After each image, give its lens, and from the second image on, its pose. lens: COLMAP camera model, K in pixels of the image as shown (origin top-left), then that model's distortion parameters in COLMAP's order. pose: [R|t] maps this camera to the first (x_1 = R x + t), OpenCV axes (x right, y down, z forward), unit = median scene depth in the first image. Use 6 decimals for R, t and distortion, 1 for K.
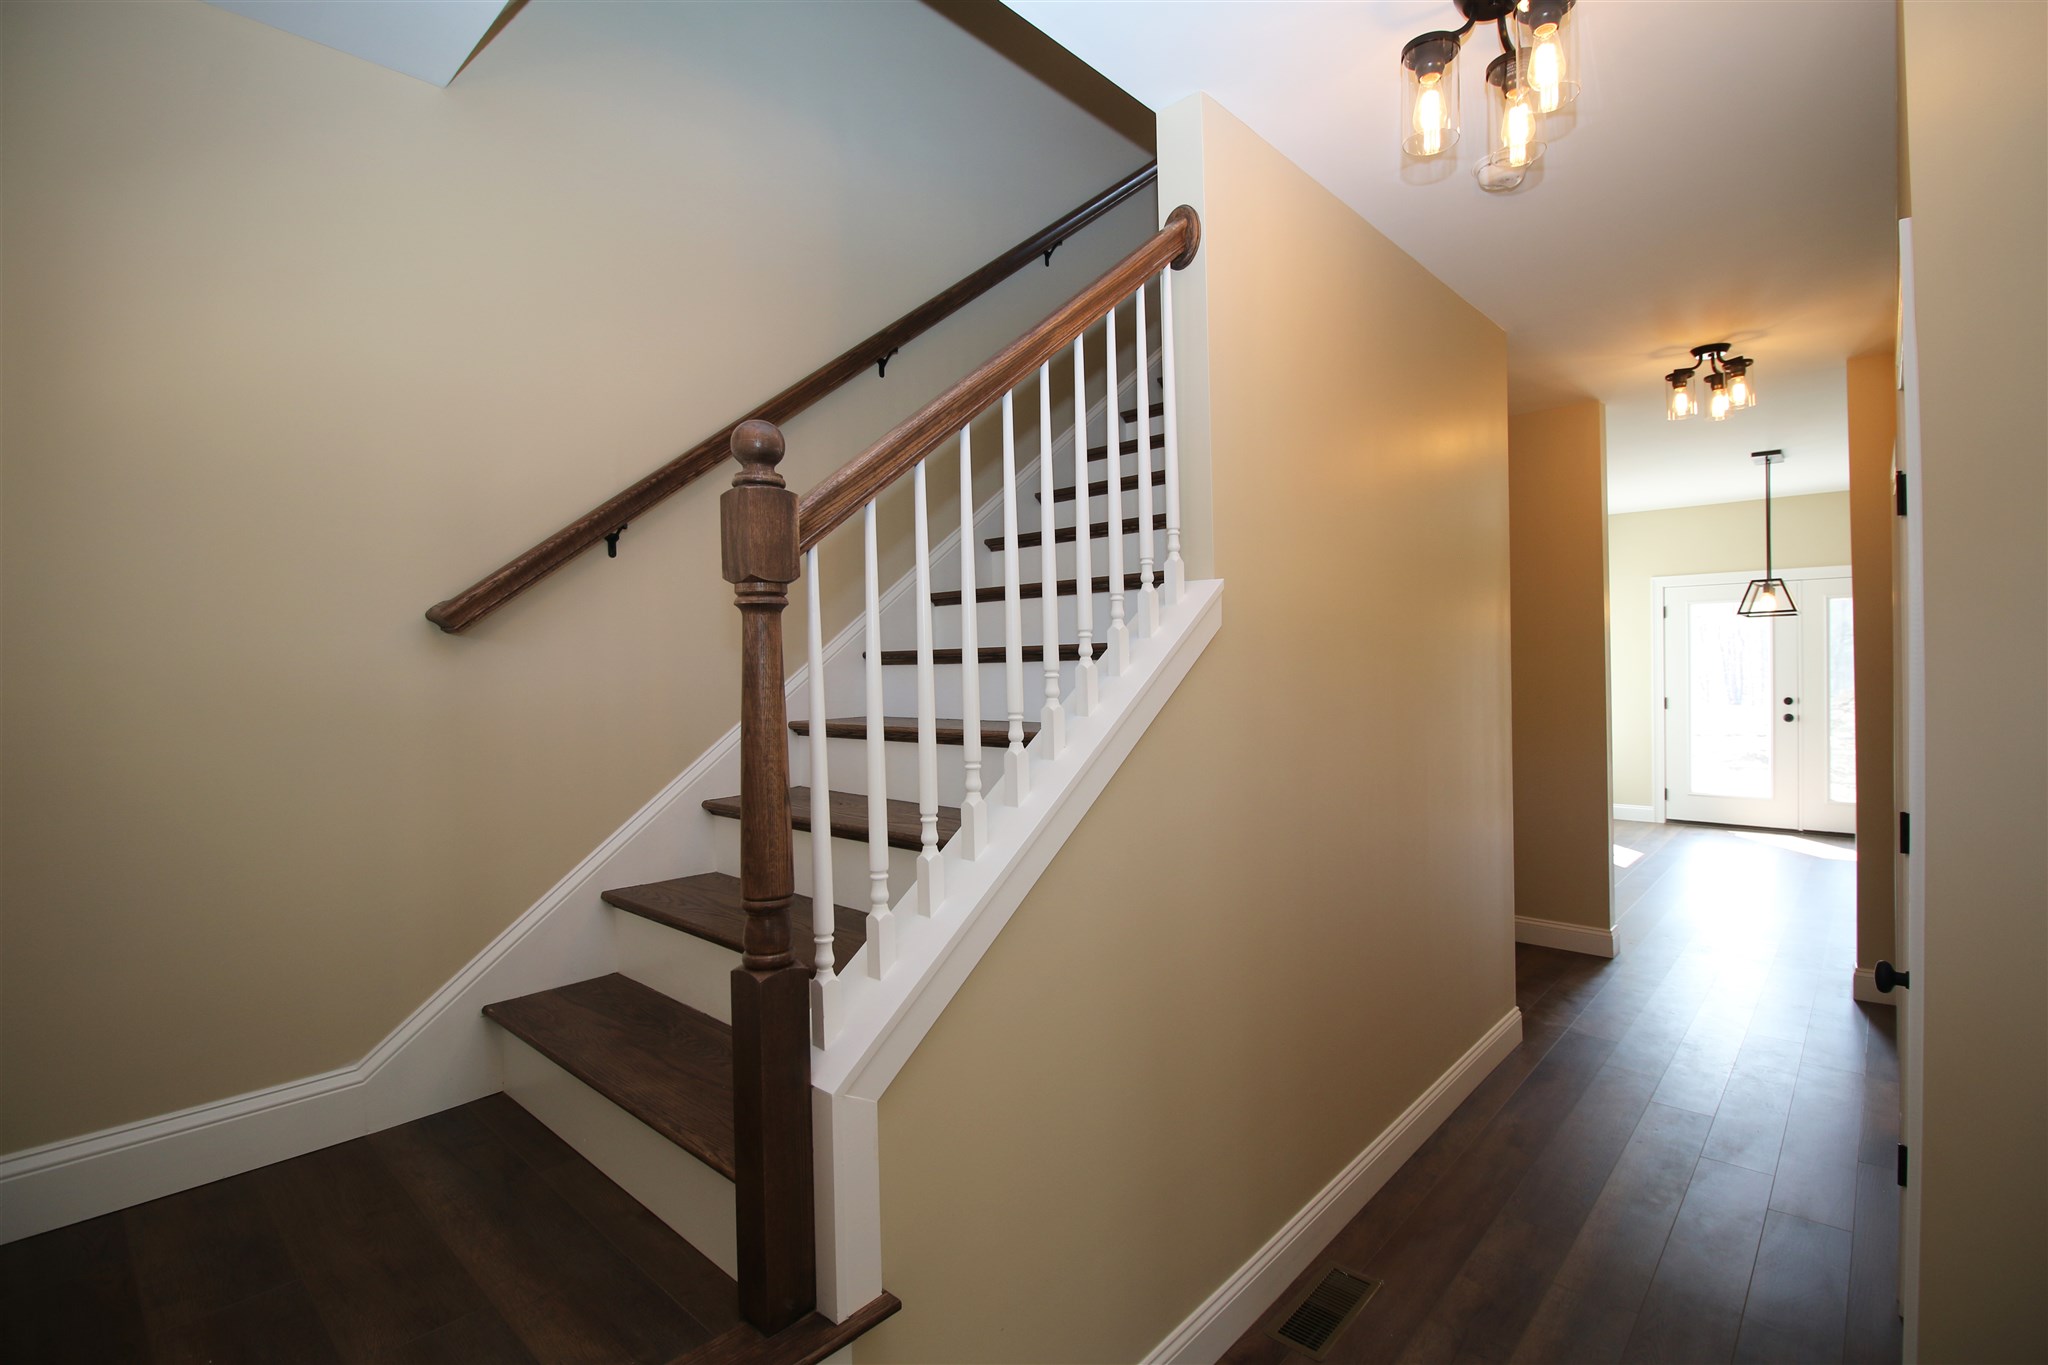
lens RADIAL K [[953.8, 0, 1023.8], [0, 953.8, 674.6], [0, 0, 1]] dist [-0.015646, -0.001997]
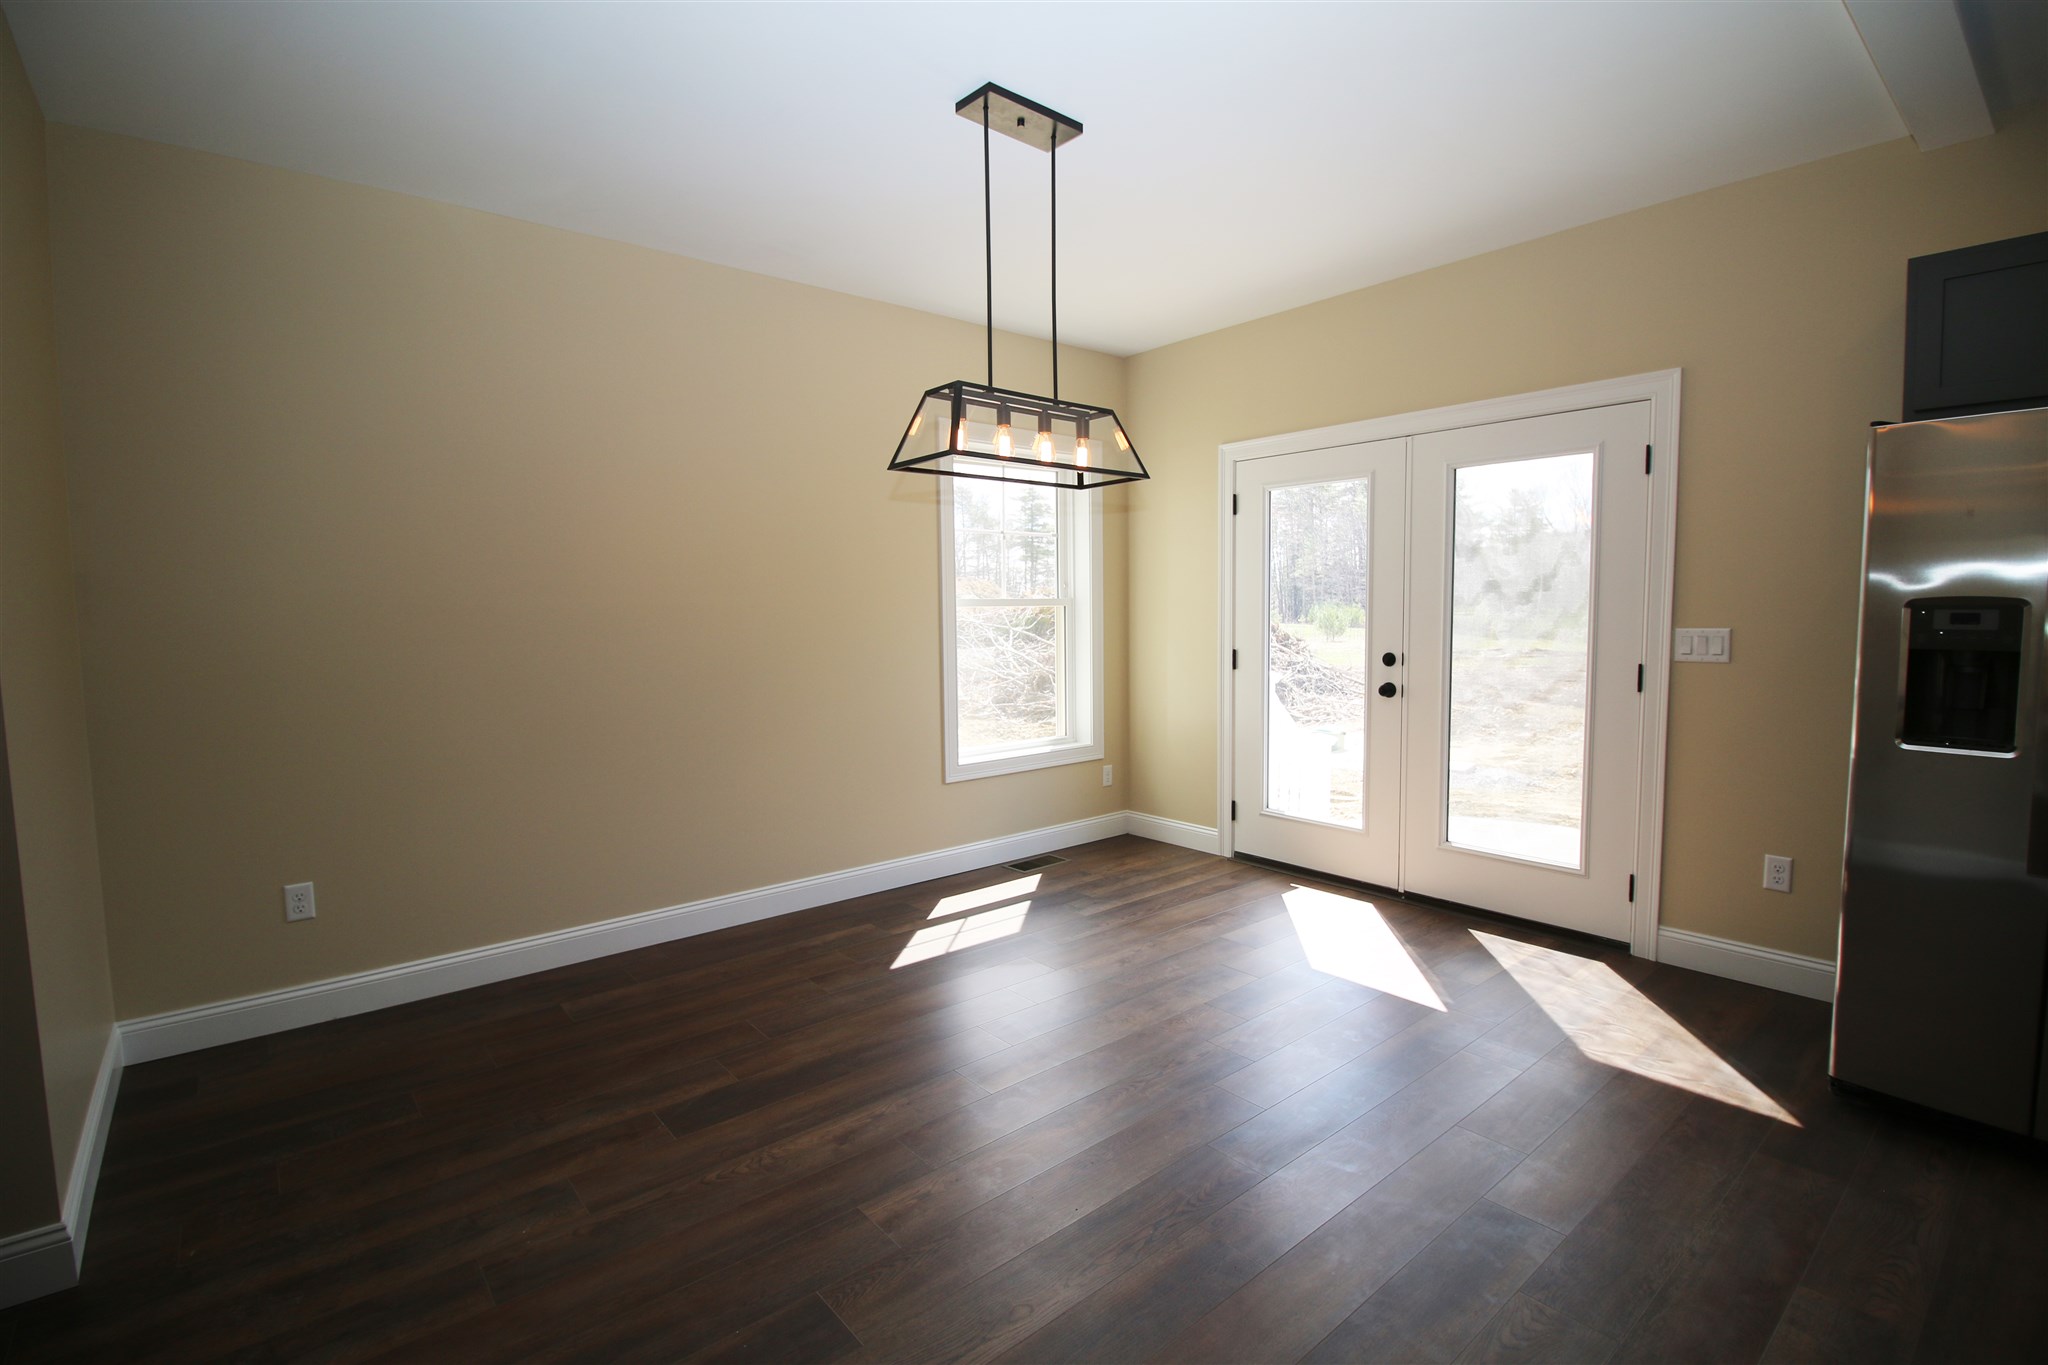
lens RADIAL K [[953.8, 0, 1025.0], [0, 953.8, 686.6], [0, 0, 1]] dist [-0.015646, -0.001997]
pose [[0.992659, 0.019727, -0.119325, 0.624768], [-0.010598, 0.997001, 0.076661, 0.003071], [0.120479, -0.074834, 0.989891, 0.394024]]
